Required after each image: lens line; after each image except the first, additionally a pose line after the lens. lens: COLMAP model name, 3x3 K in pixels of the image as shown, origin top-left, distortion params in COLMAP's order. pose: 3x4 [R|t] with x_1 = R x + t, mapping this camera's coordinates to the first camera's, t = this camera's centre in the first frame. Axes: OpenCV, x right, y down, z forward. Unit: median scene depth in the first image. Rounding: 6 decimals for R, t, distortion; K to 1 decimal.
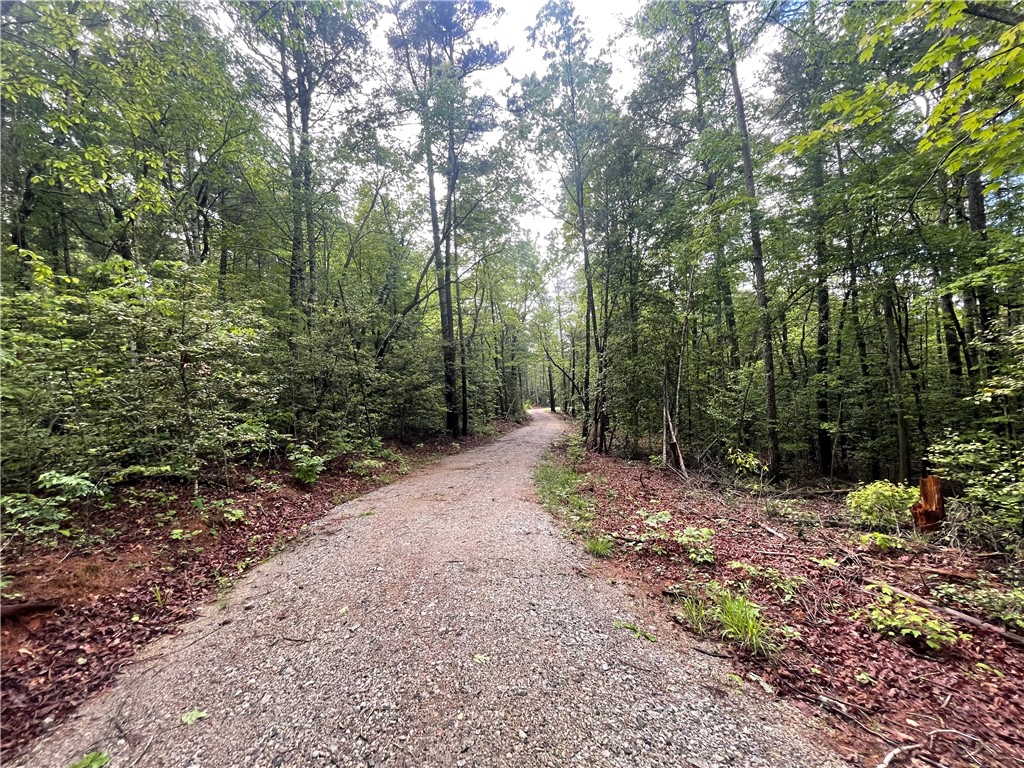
lens RADIAL K [[413.7, 0, 509.4], [0, 413.7, 385.6], [0, 0, 1]] dist [0.002199, -0.000182]
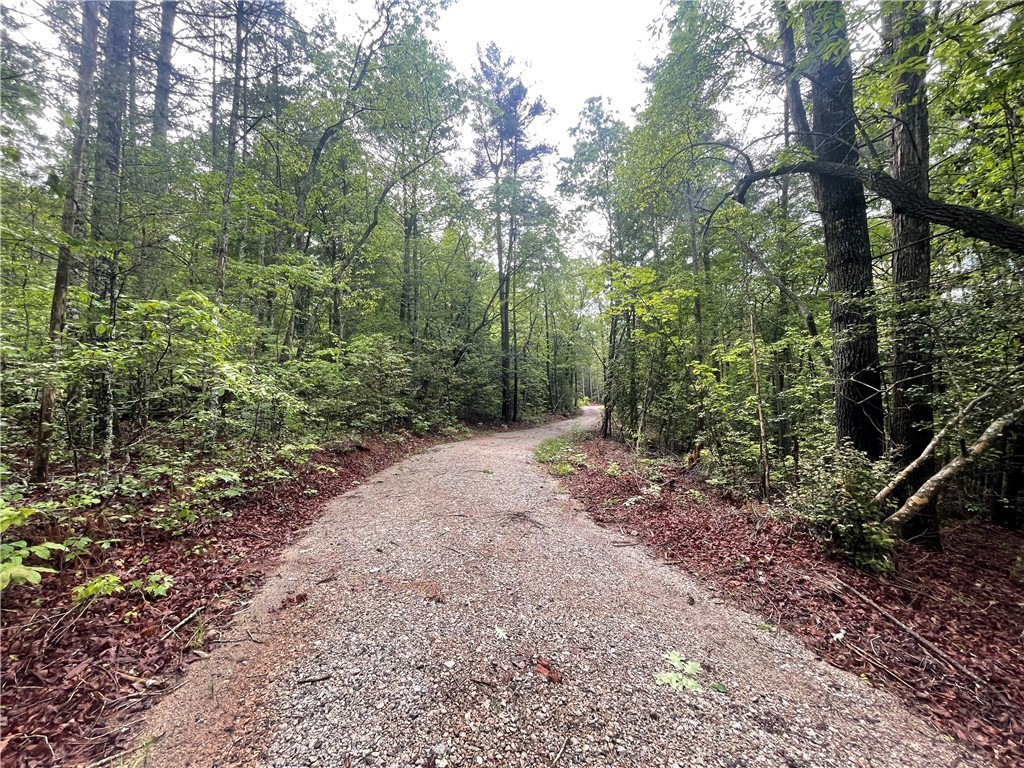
lens RADIAL K [[413.7, 0, 509.4], [0, 413.7, 385.6], [0, 0, 1]] dist [0.002199, -0.000182]
pose [[0.985198, 0.044695, -0.165493, 0.101022], [-0.042385, 0.998949, 0.017469, -0.021498], [0.166100, -0.010196, 0.986056, -0.360986]]
